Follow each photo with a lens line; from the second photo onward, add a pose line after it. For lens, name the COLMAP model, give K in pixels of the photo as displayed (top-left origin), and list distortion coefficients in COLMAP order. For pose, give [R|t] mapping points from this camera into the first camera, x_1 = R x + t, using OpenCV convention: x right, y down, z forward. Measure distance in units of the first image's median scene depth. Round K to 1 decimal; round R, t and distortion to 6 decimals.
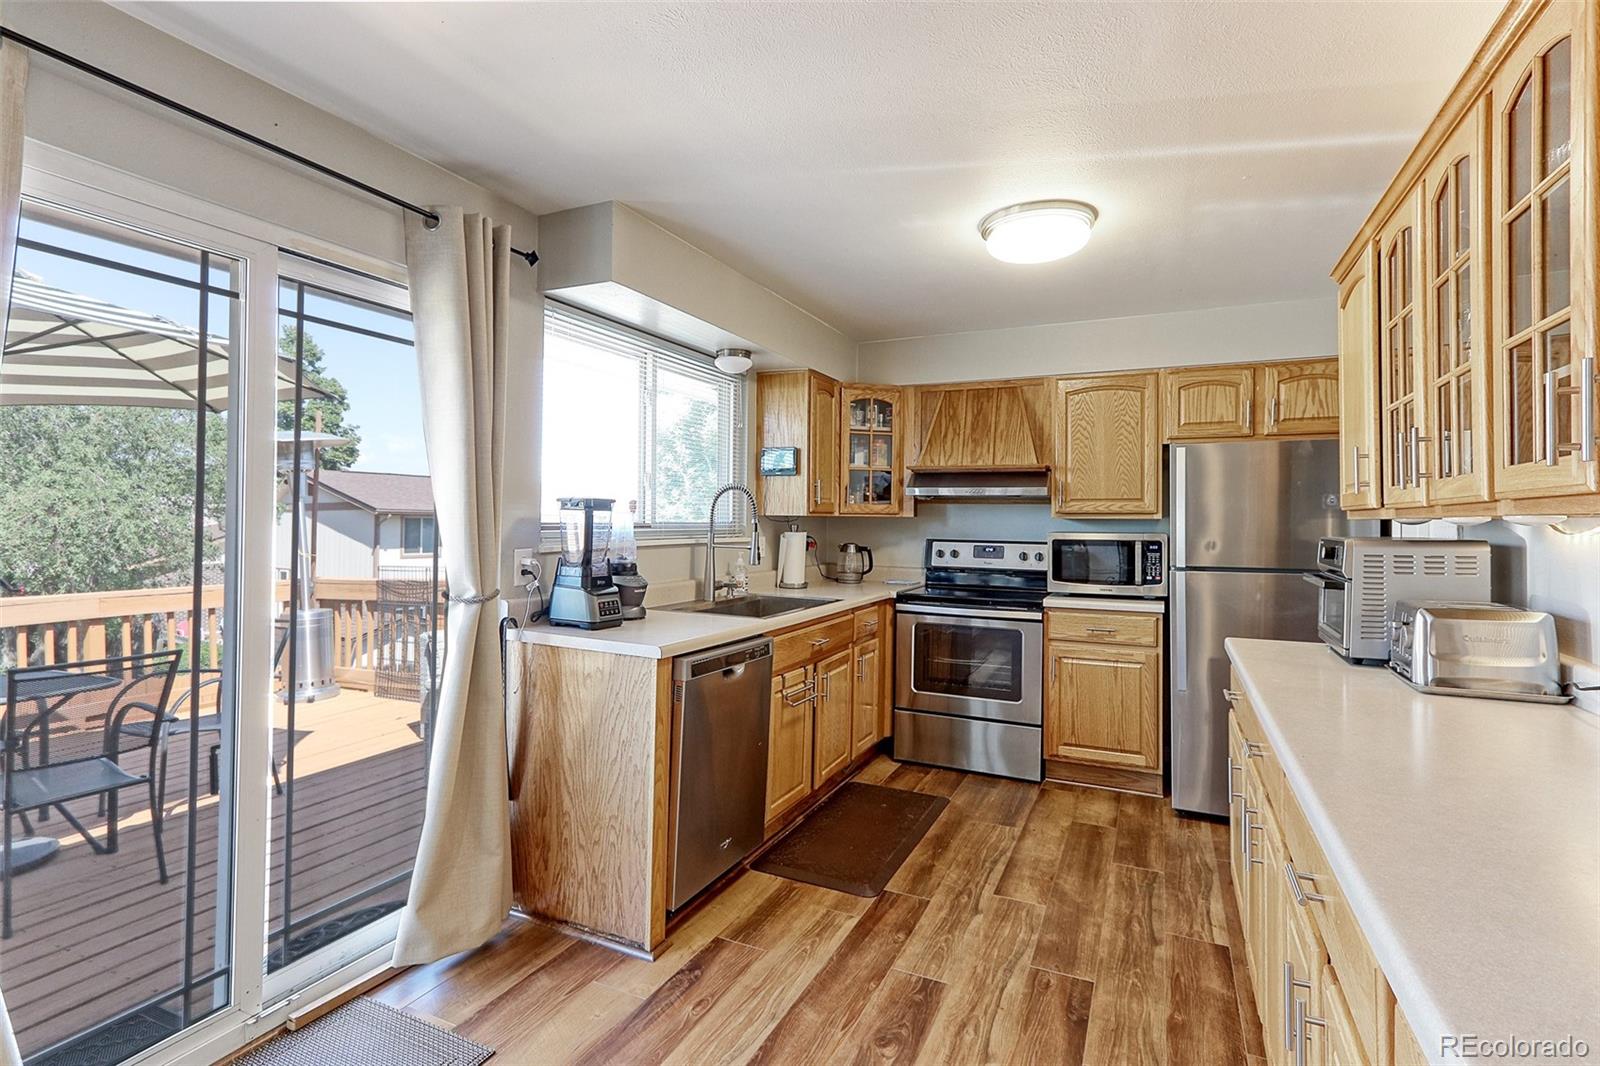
lens RADIAL K [[753.9, 0, 812.3], [0, 753.9, 512.5], [0, 0, 1]] dist [0.002492, 0.003517]
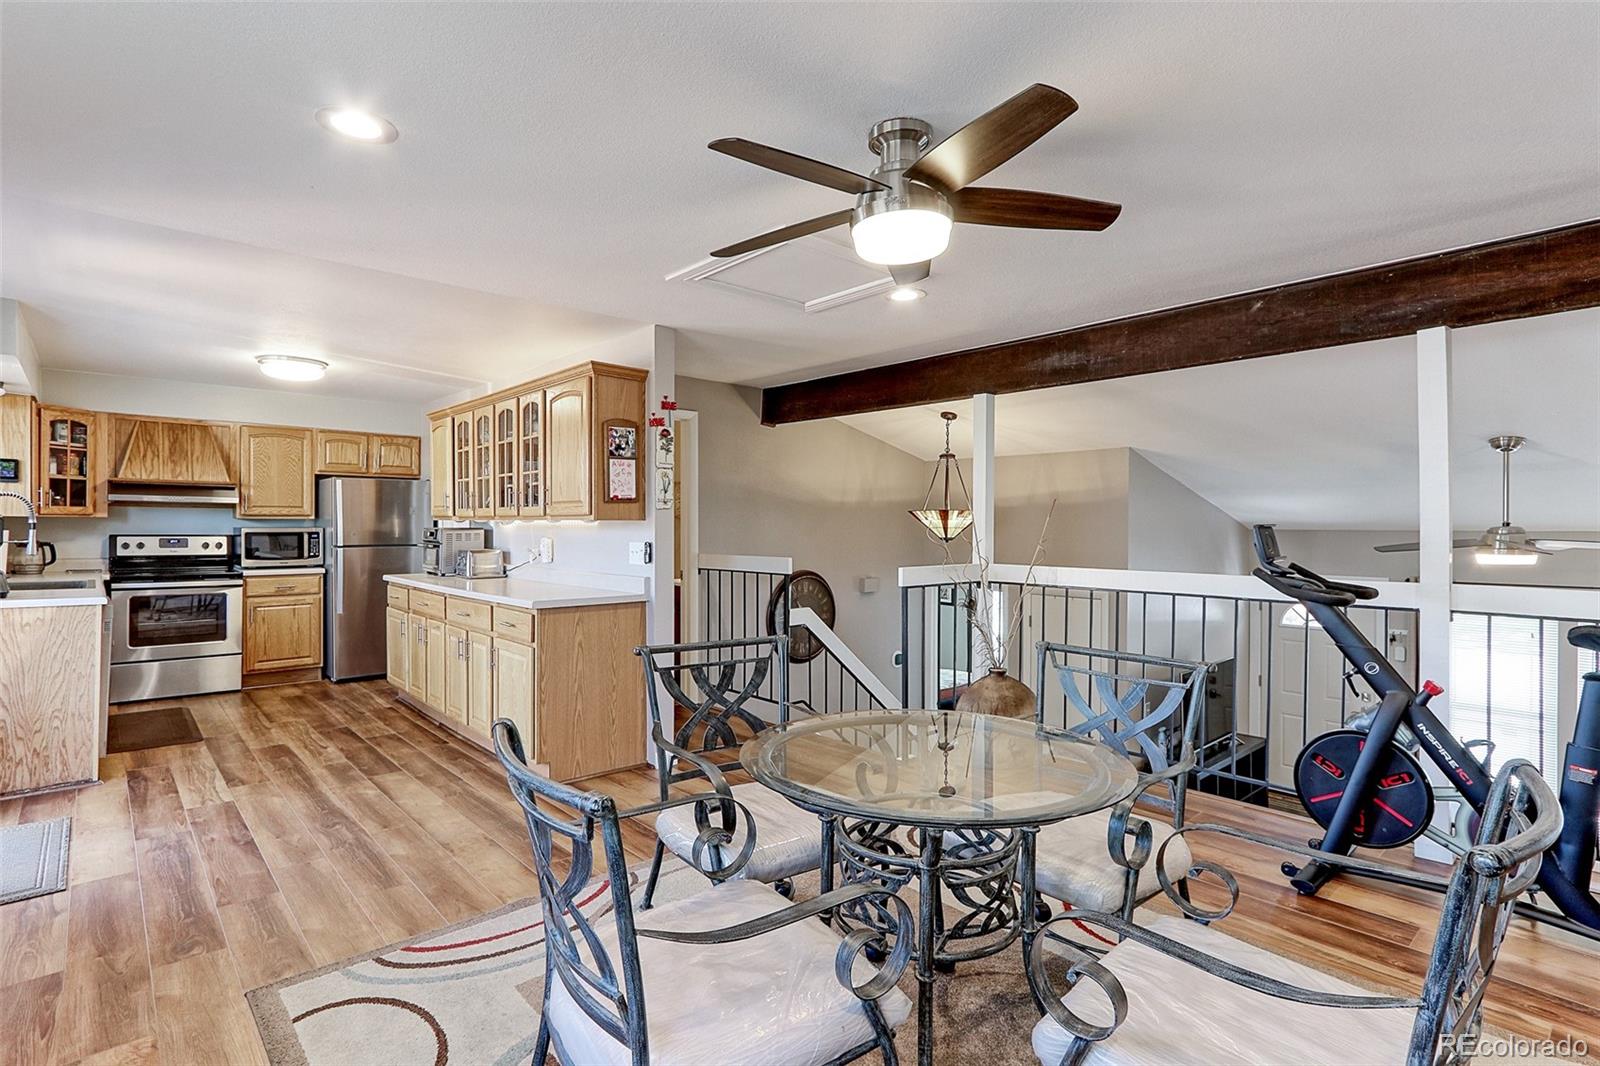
lens RADIAL K [[753.9, 0, 792.2], [0, 753.9, 534.3], [0, 0, 1]] dist [0.002492, 0.003517]
pose [[0.376865, -0.020297, 0.926046, -0.665486], [-0.011973, 0.999570, 0.026781, -0.014255], [-0.926191, -0.021180, 0.376460, -0.588234]]
